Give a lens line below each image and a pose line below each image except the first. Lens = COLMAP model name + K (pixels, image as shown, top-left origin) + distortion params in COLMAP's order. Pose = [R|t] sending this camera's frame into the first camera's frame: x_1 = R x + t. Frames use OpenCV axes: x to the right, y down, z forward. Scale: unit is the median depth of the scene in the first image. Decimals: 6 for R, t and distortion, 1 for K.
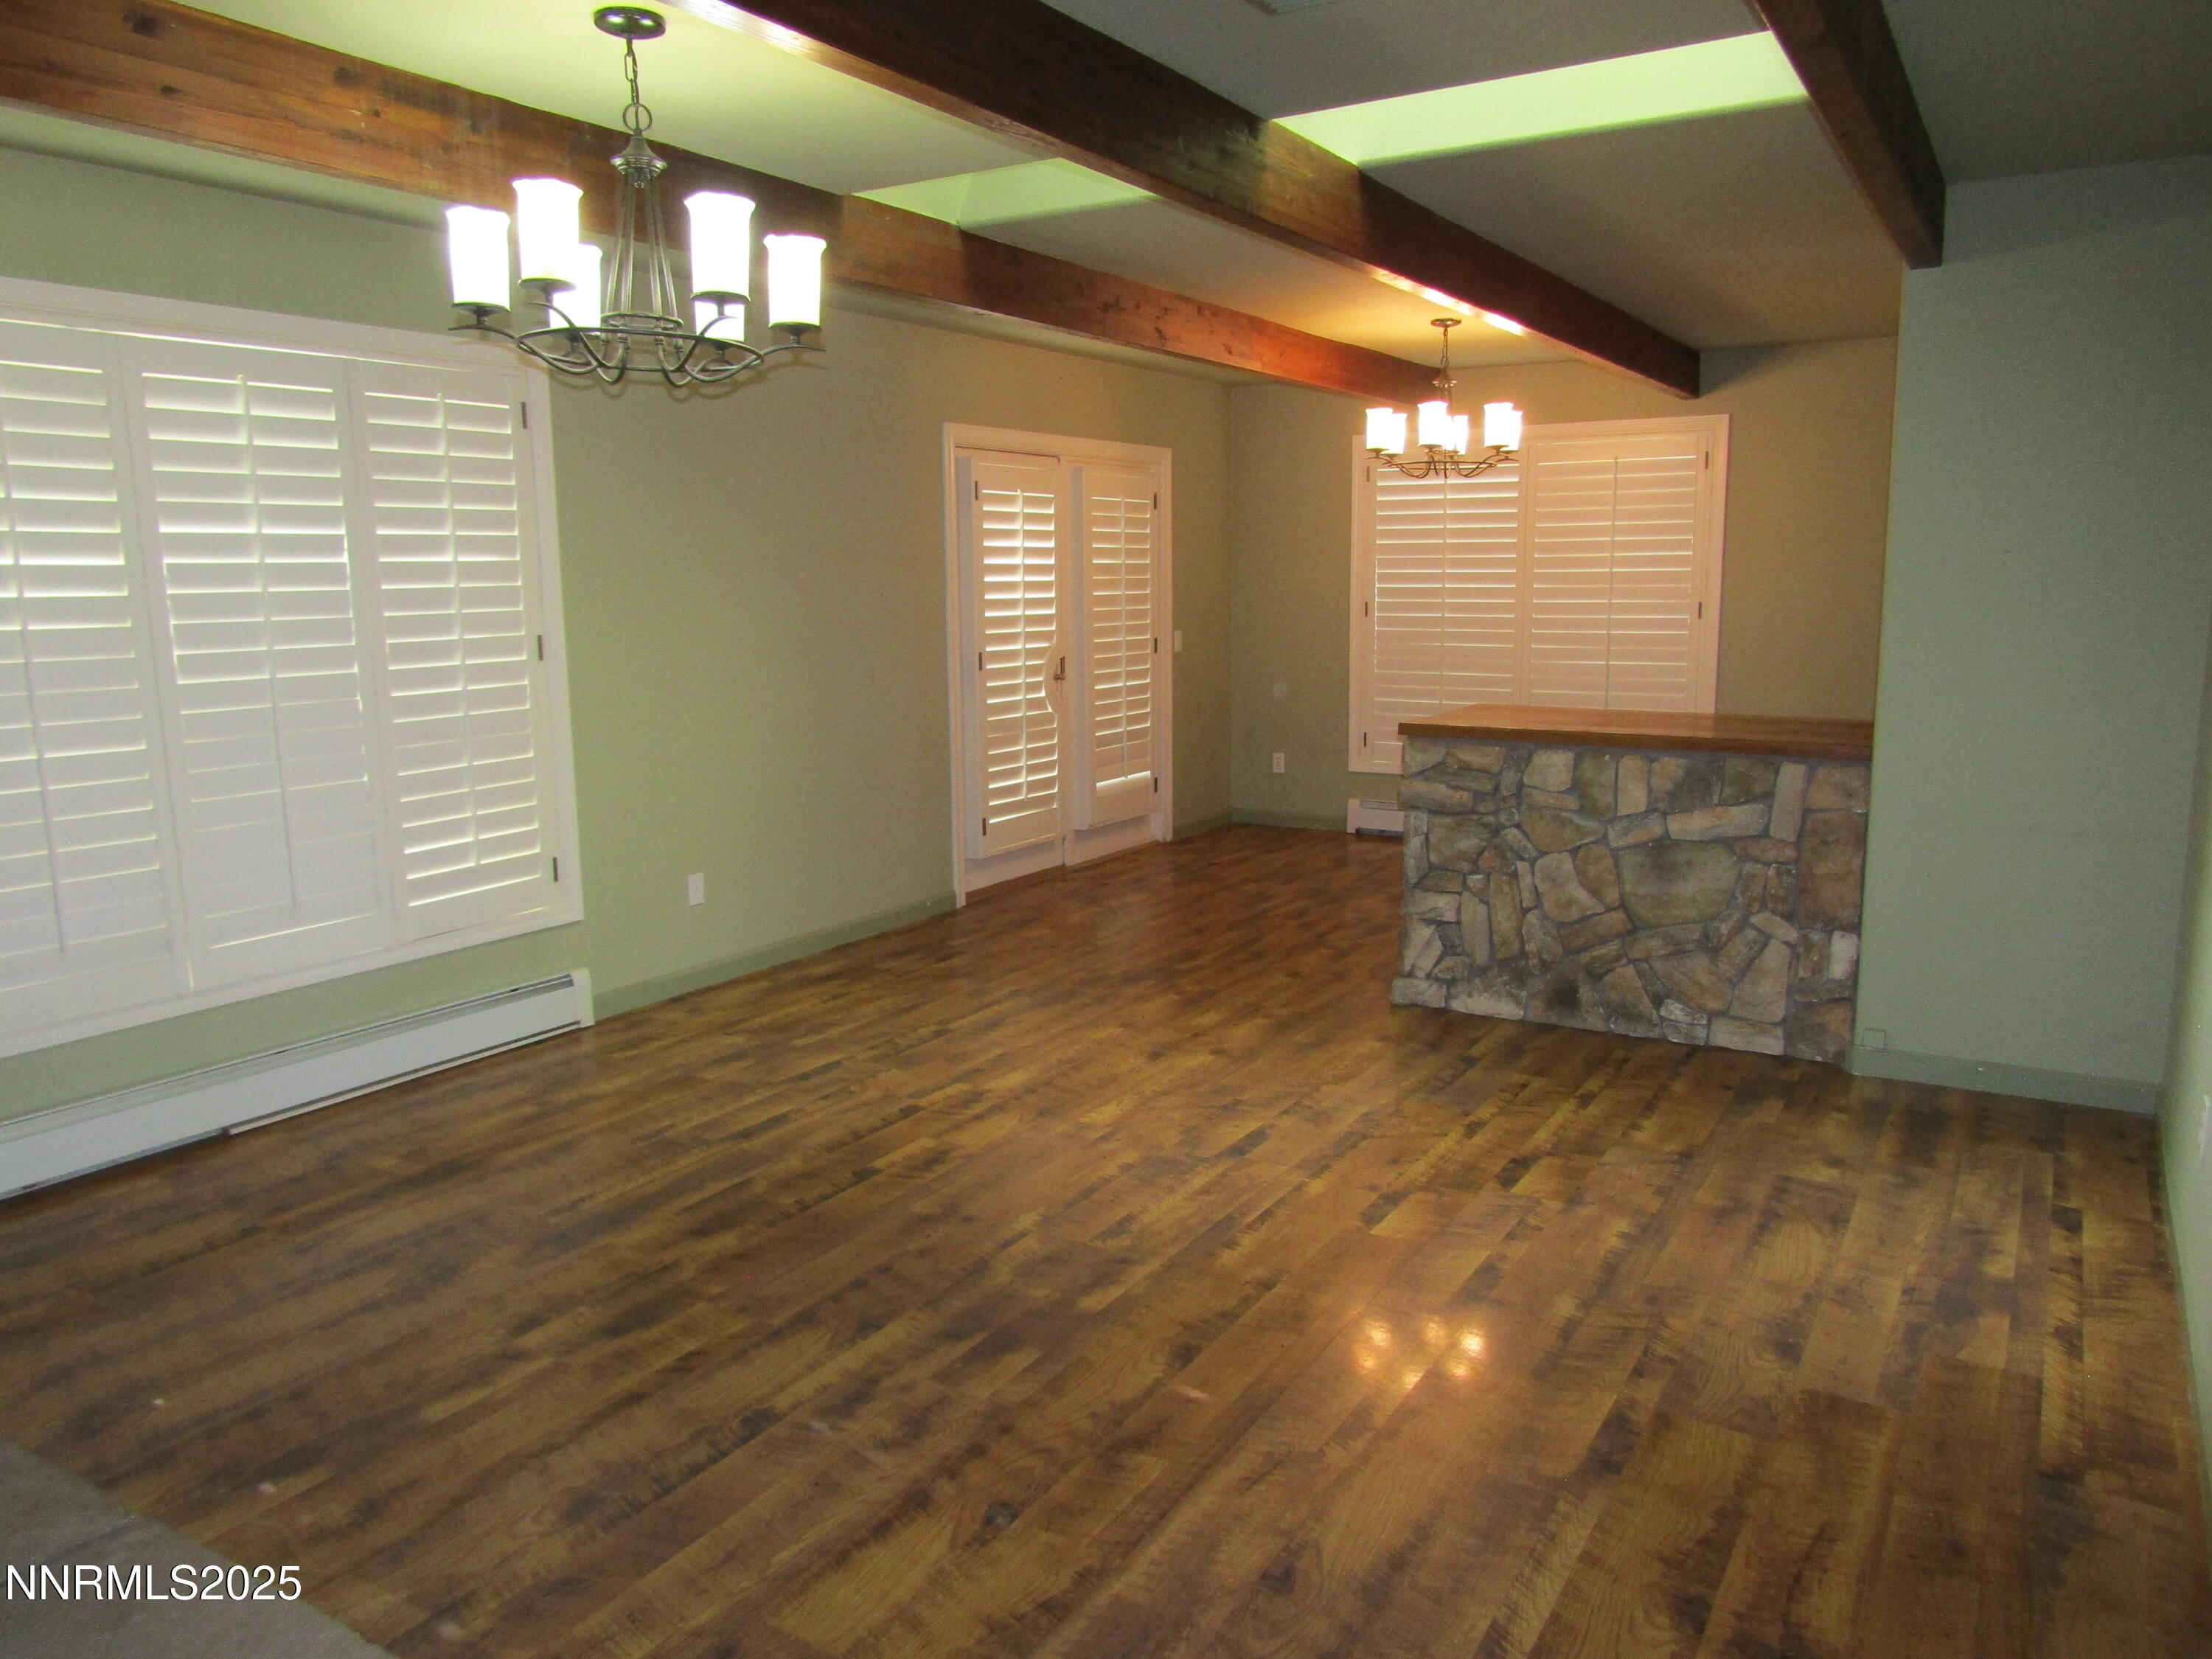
lens RADIAL K [[1572.1, 0, 1093.3], [0, 1572.1, 830.8], [0, 0, 1]] dist [-0.012126, 0.003033]
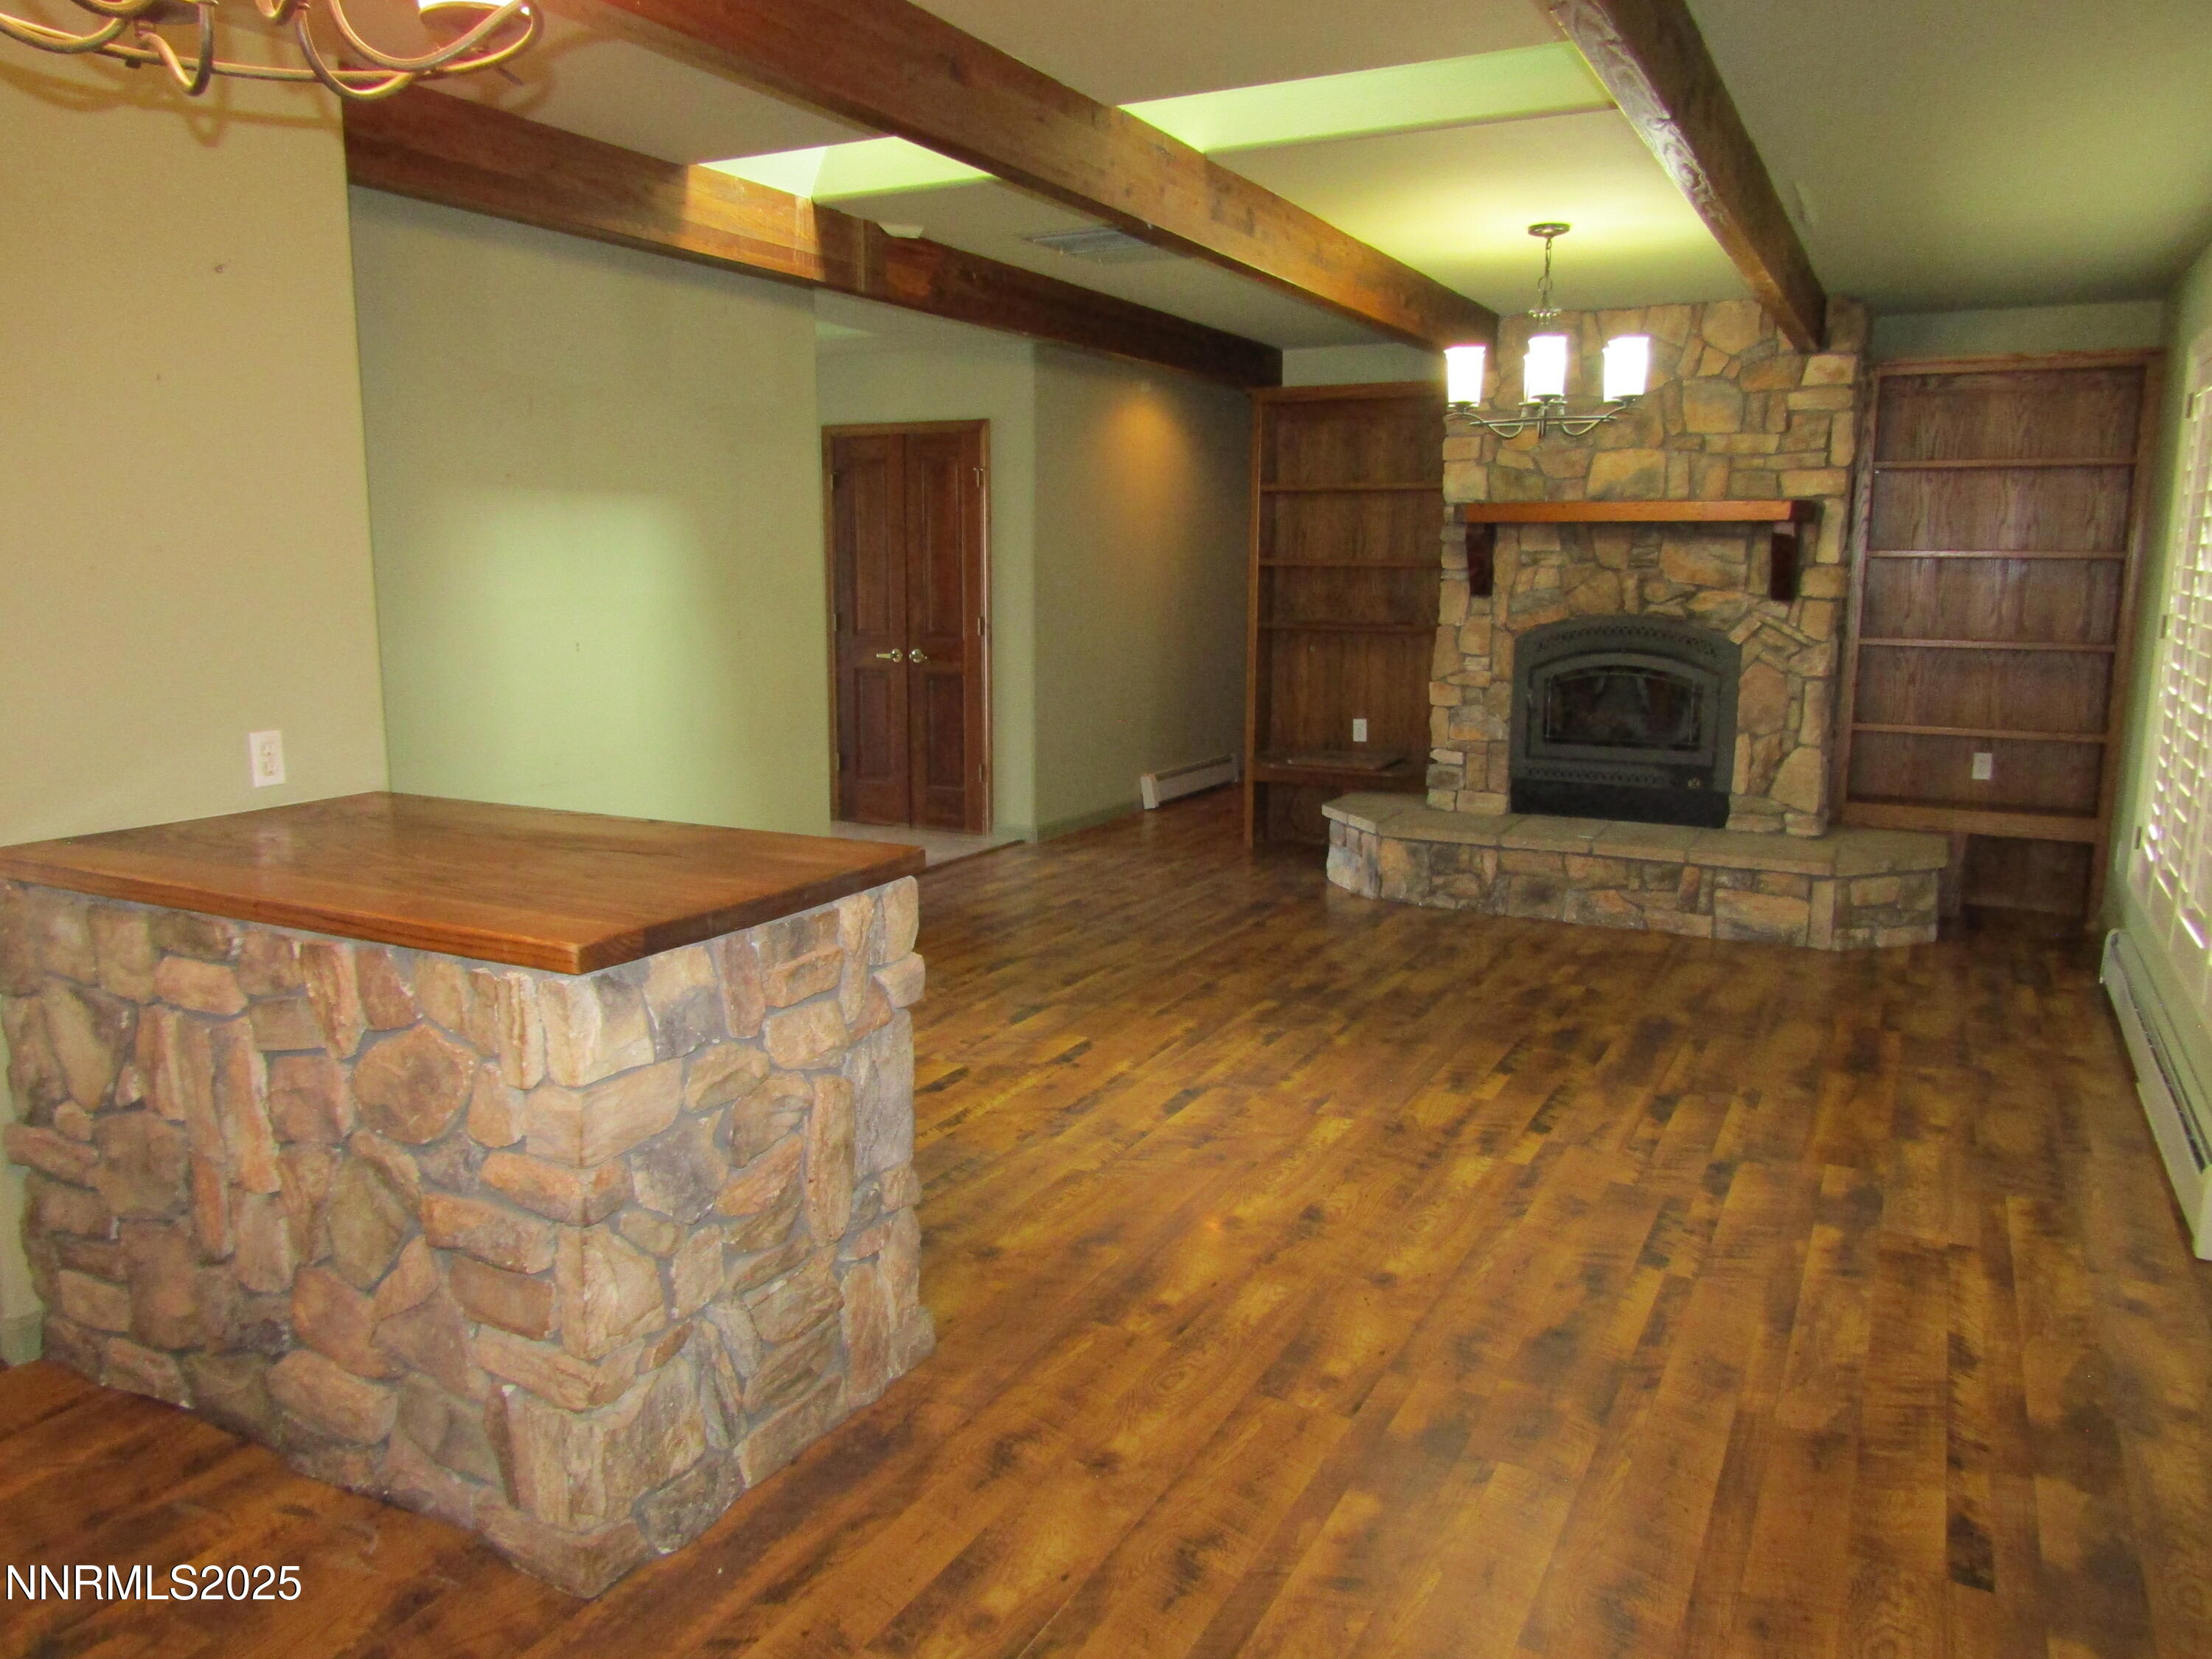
lens RADIAL K [[1572.1, 0, 1105.4], [0, 1572.1, 831.6], [0, 0, 1]] dist [-0.012126, 0.003033]
pose [[-0.997449, 0.015285, -0.069733, 0.220445], [-0.009091, 0.941663, 0.336436, -0.325138], [0.070807, 0.336211, -0.939121, 1.932585]]
